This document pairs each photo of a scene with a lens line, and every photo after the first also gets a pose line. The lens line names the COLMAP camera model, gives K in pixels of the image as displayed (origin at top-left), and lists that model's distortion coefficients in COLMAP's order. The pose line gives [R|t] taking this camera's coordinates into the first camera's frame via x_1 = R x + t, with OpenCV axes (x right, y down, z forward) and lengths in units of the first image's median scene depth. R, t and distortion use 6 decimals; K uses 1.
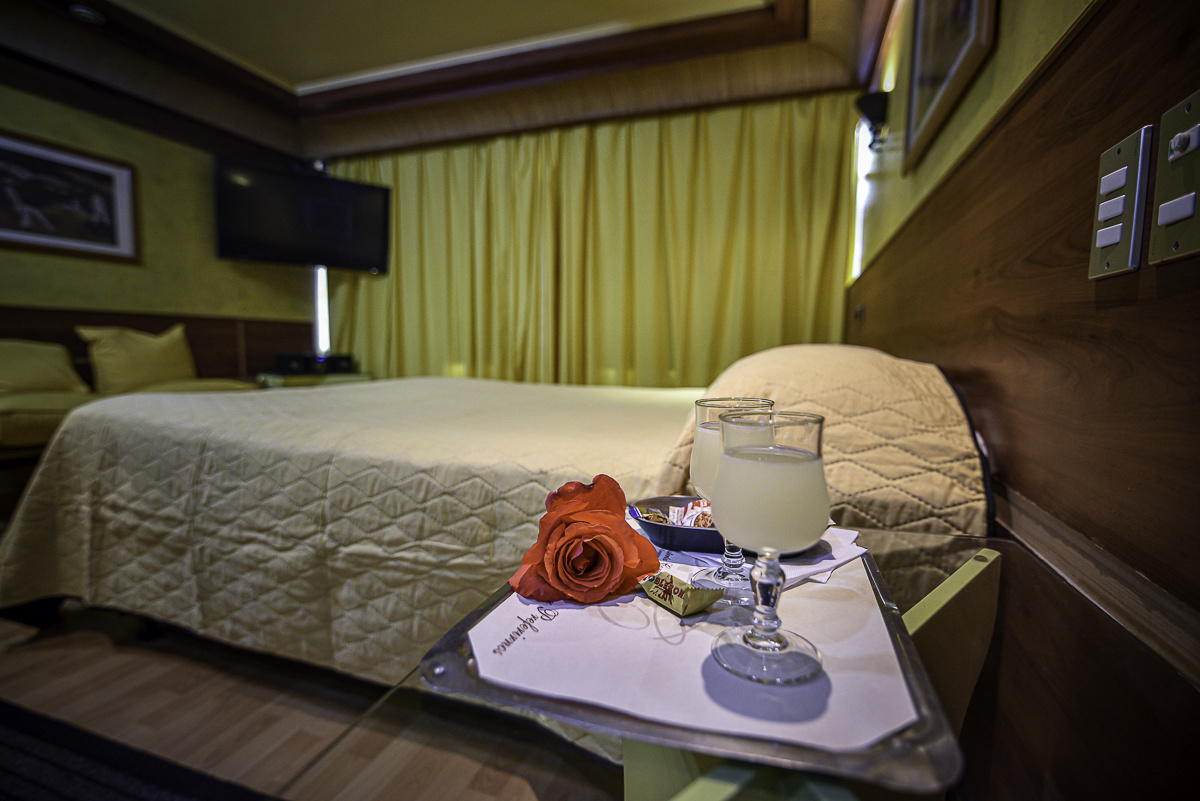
lens RADIAL K [[549.1, 0, 598.3], [0, 549.1, 402.4], [0, 0, 1]] dist [-0.024127, 0.002553]
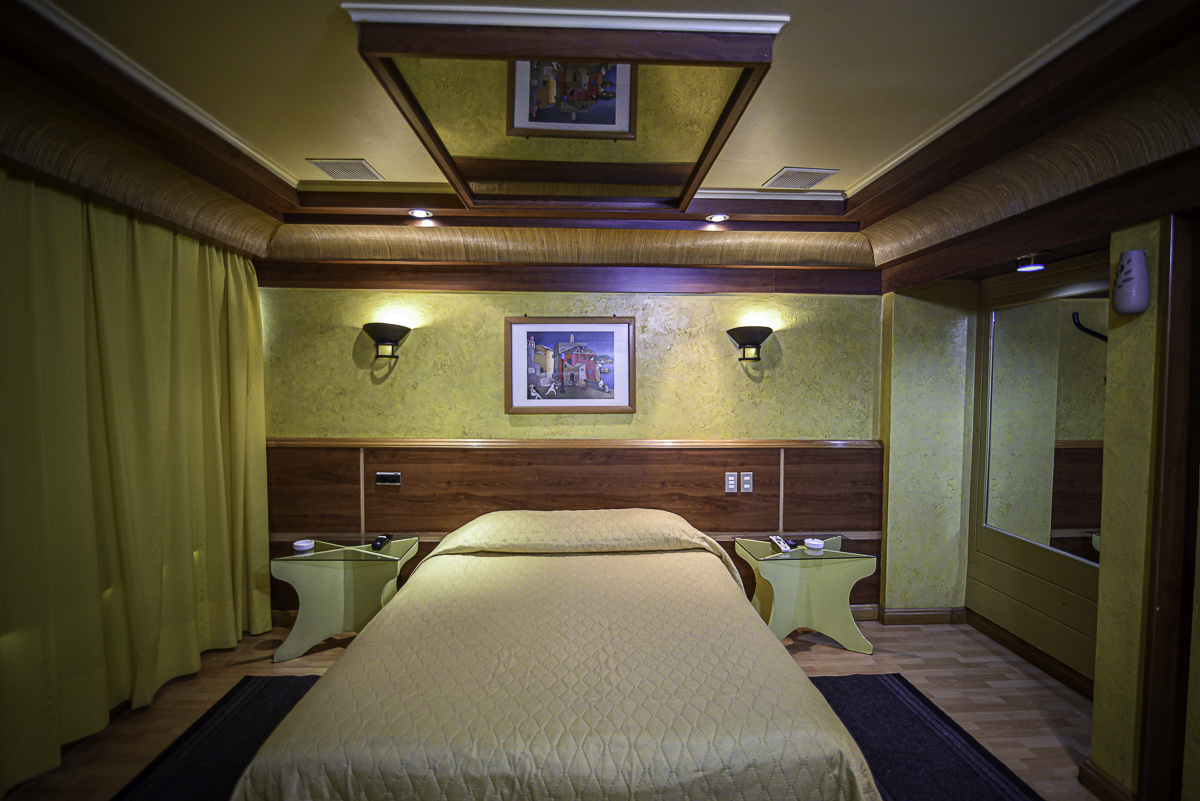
lens RADIAL K [[573.7, 0, 601.7], [0, 573.7, 405.5], [0, 0, 1]] dist [-0.022110, 0.002633]
pose [[-0.371193, -0.048889, 0.927268, -2.336689], [0.084518, 0.992689, 0.086172, -0.959703], [-0.924701, 0.110357, -0.364348, 2.317140]]
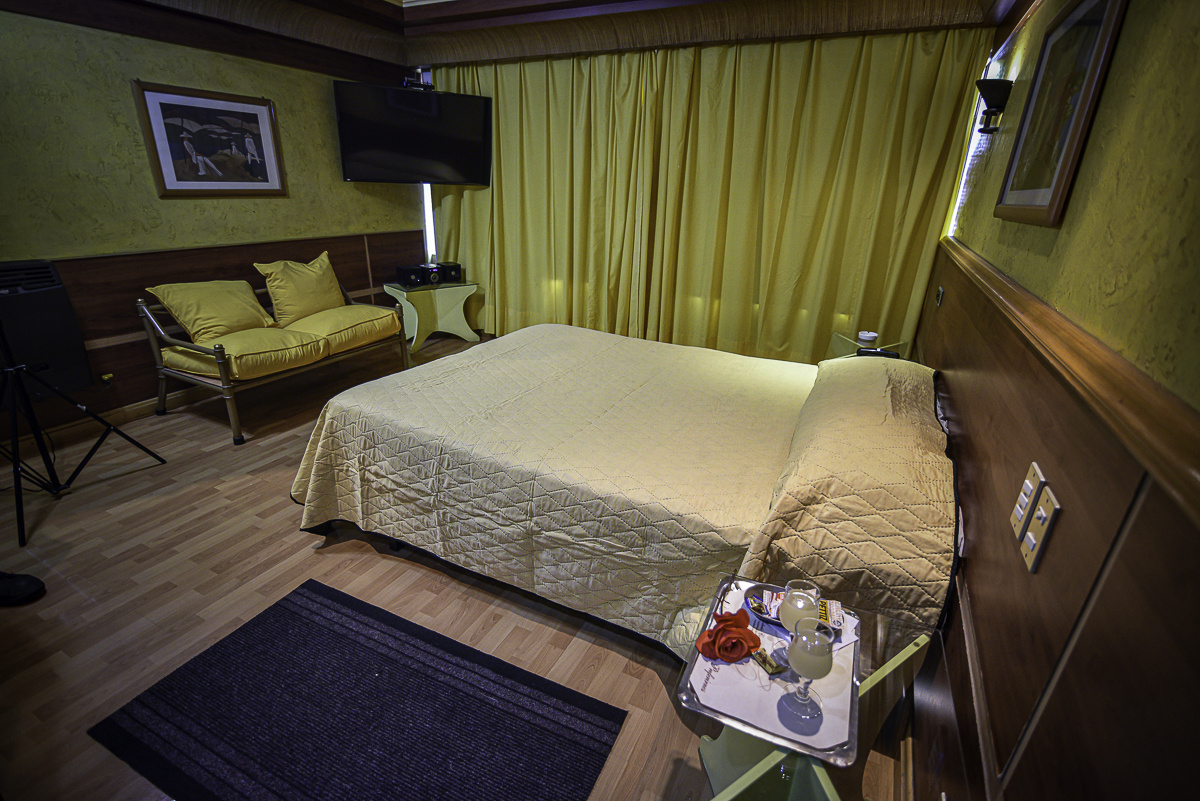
lens RADIAL K [[549.1, 0, 600.6], [0, 549.1, 403.3], [0, 0, 1]] dist [-0.024127, 0.002553]
pose [[0.992876, 0.062001, -0.101749, -0.160960], [-0.031739, 0.960717, 0.275709, -0.536569], [0.114847, -0.270516, 0.955841, -0.412093]]
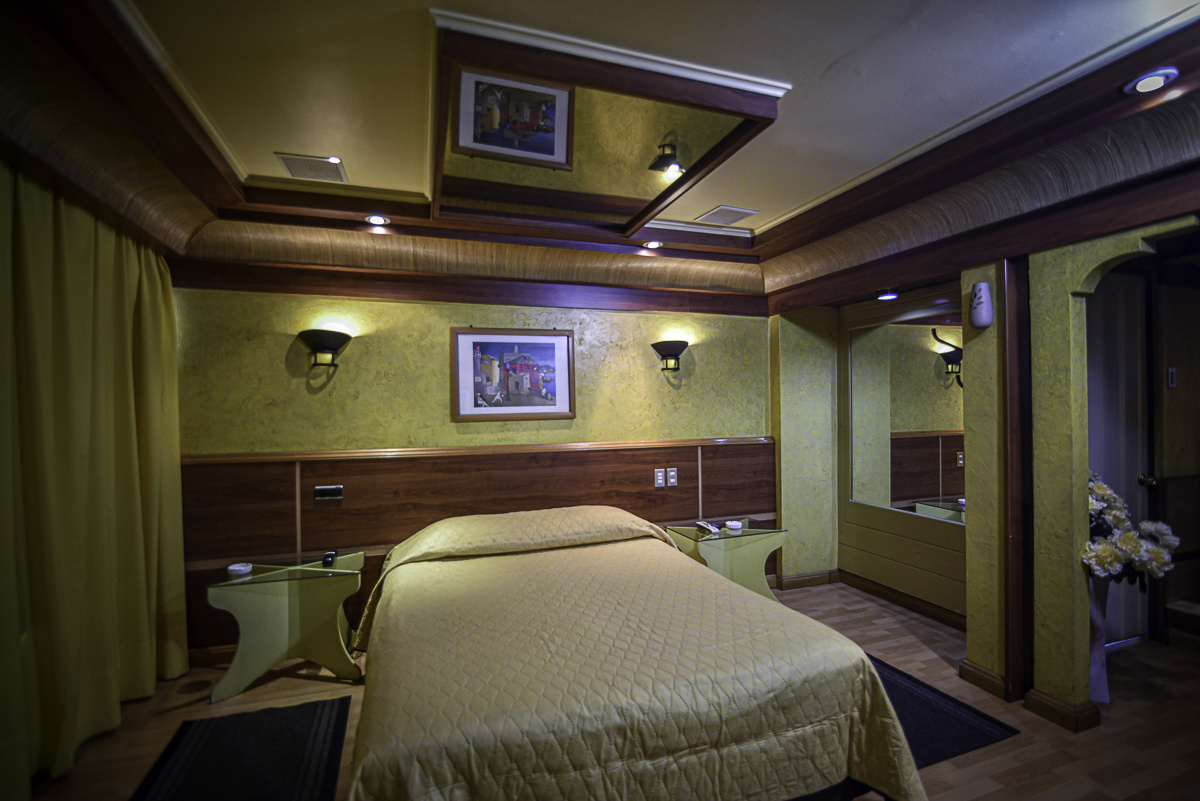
lens RADIAL K [[549.1, 0, 600.6], [0, 549.1, 405.1], [0, 0, 1]] dist [-0.024127, 0.002553]
pose [[-0.624035, 0.000310, 0.781396, -2.120736], [0.084384, 0.994179, 0.066996, -0.913628], [-0.776827, 0.107745, -0.620428, 2.938048]]
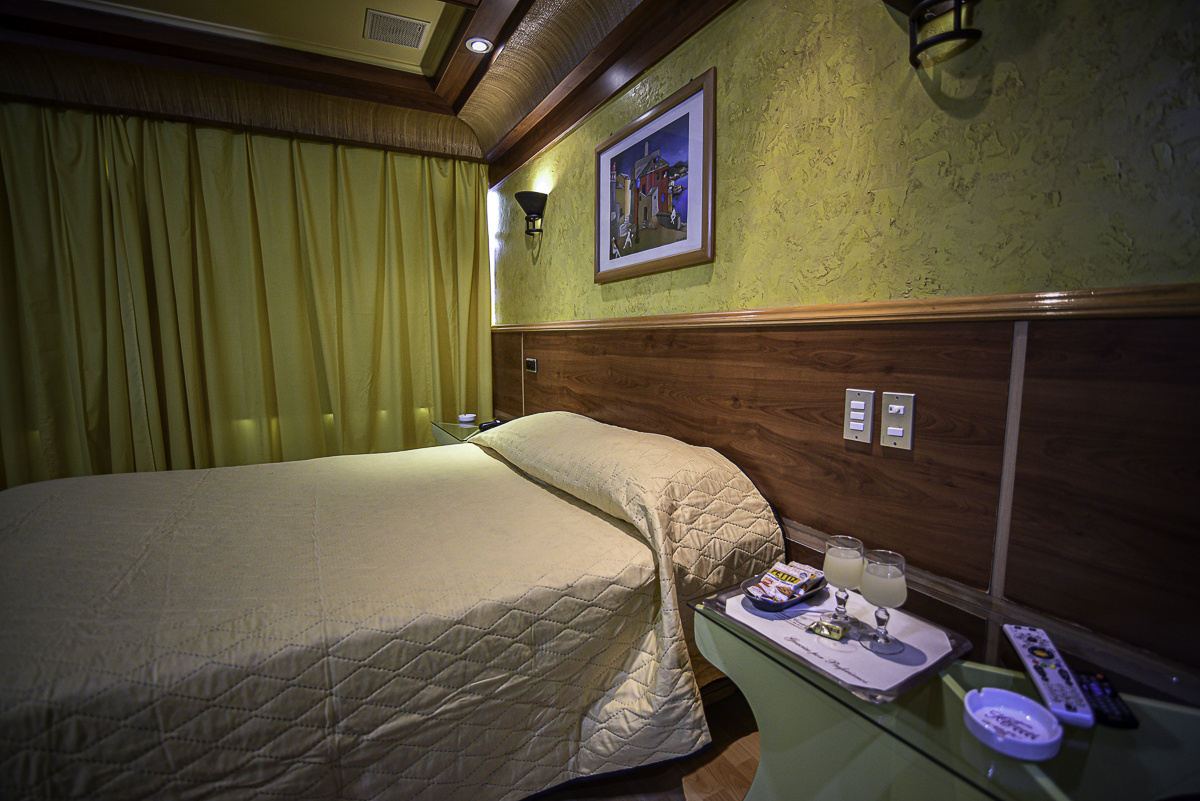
lens RADIAL K [[549.1, 0, 601.0], [0, 549.1, 404.5], [0, 0, 1]] dist [-0.024127, 0.002553]
pose [[0.670037, -0.103627, 0.735059, -0.805825], [0.085491, 0.994392, 0.062259, -0.312188], [-0.737389, 0.021124, 0.675138, 0.068644]]
